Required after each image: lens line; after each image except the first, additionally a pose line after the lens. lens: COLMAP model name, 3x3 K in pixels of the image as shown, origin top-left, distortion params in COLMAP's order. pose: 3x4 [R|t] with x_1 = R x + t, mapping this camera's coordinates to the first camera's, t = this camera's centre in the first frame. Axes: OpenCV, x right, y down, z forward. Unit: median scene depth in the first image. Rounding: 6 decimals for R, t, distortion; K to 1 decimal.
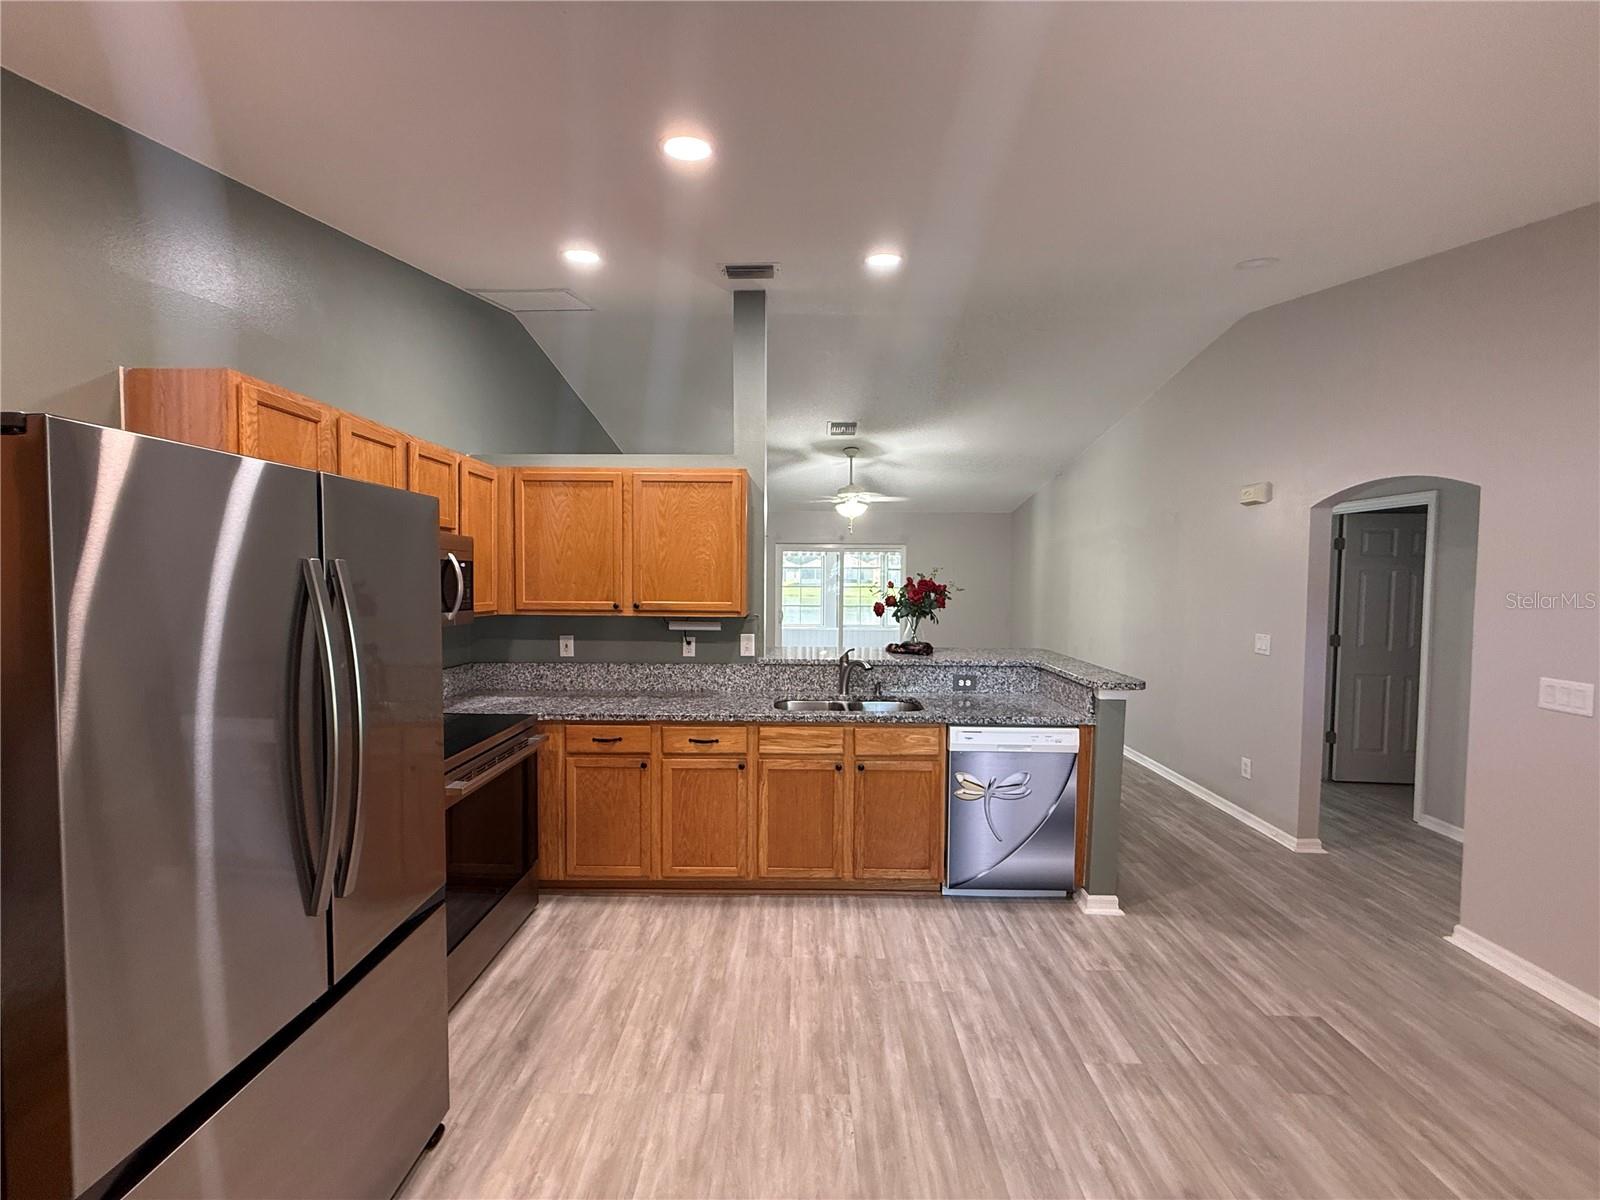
lens RADIAL K [[634.0, 0, 797.7], [0, 634.0, 598.8], [0, 0, 1]] dist [0.003336, 0.000326]
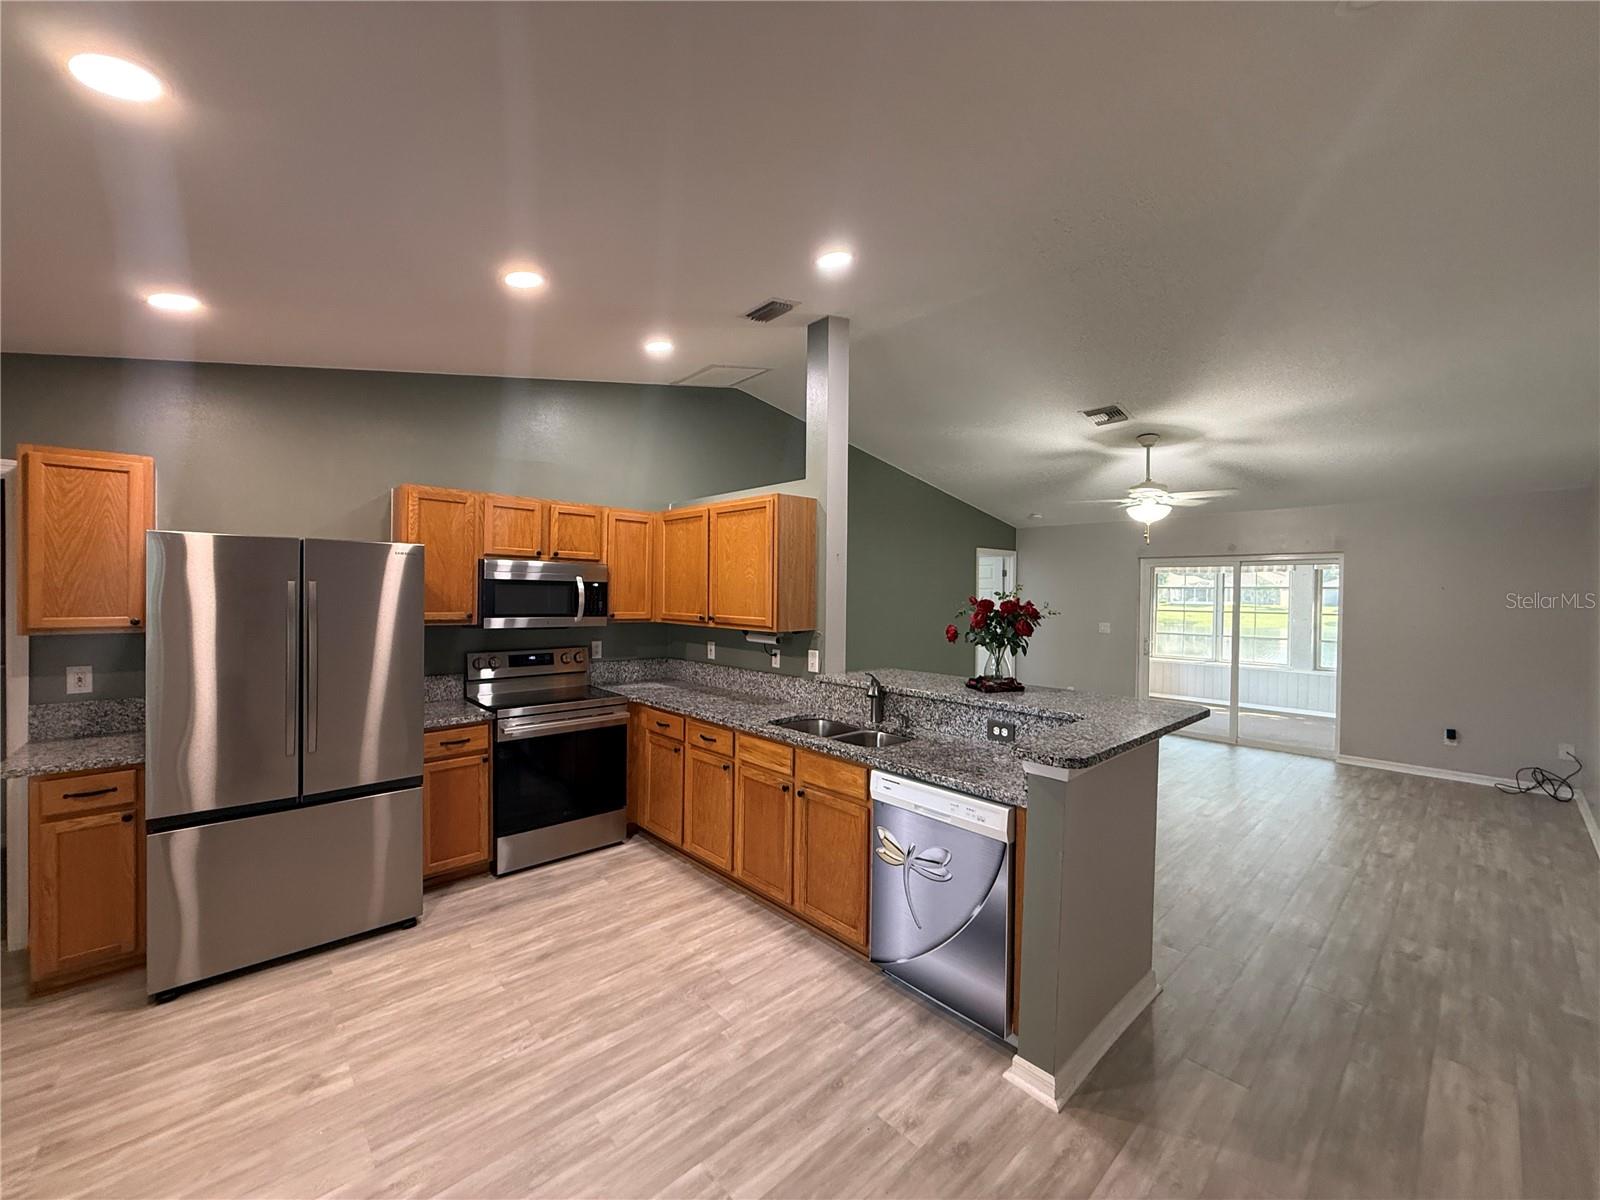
lens RADIAL K [[634.0, 0, 797.7], [0, 634.0, 598.8], [0, 0, 1]] dist [0.003336, 0.000326]
pose [[0.687327, 0.008898, -0.726294, 0.791097], [-0.033969, 0.999225, -0.019905, -0.008475], [0.725554, 0.038353, 0.687096, 0.329505]]
